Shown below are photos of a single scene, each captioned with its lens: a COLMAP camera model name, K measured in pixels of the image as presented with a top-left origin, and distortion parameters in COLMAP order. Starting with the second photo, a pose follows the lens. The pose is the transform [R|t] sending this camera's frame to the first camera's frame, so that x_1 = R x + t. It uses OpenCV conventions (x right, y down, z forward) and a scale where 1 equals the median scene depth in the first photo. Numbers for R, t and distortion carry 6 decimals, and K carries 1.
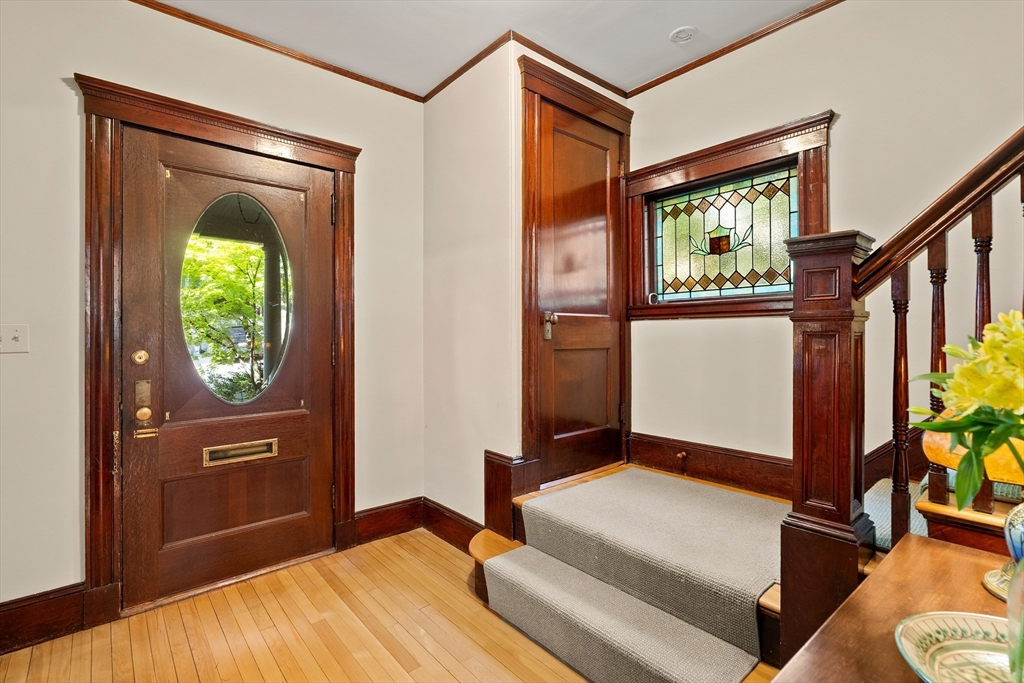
lens RADIAL K [[470.1, 0, 509.2], [0, 470.1, 335.1], [0, 0, 1]] dist [-0.001260, 0.000145]
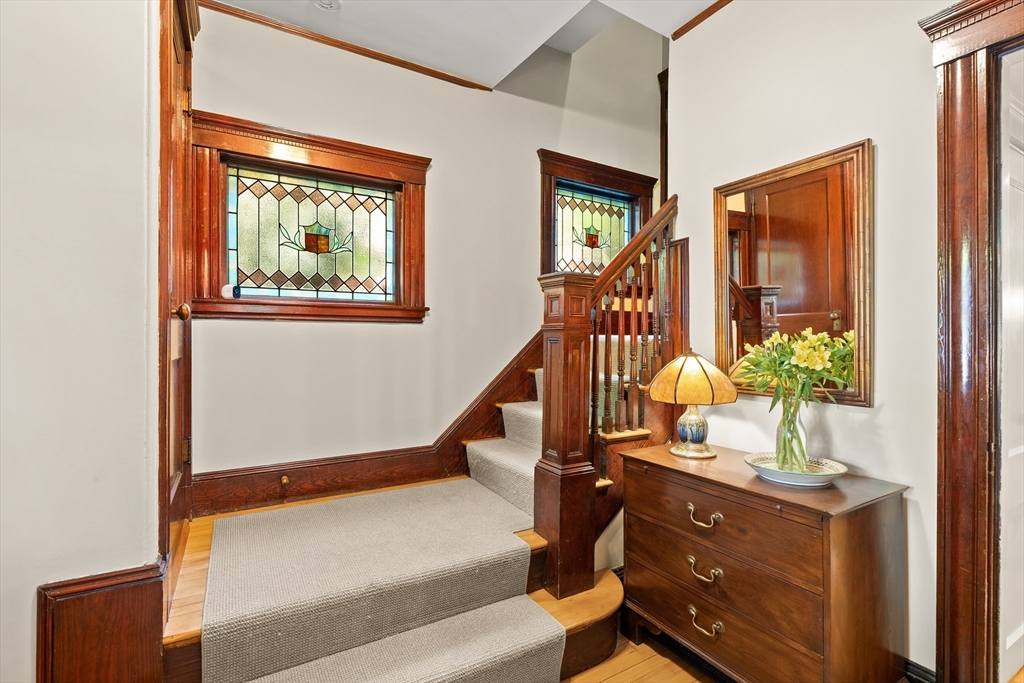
lens RADIAL K [[470.1, 0, 509.4], [0, 470.1, 344.0], [0, 0, 1]] dist [-0.001260, 0.000145]
pose [[0.177111, -0.001381, 0.984190, -0.410446], [-0.002506, 0.999995, 0.001854, 0.006240], [-0.984188, -0.002795, 0.177107, 0.463246]]
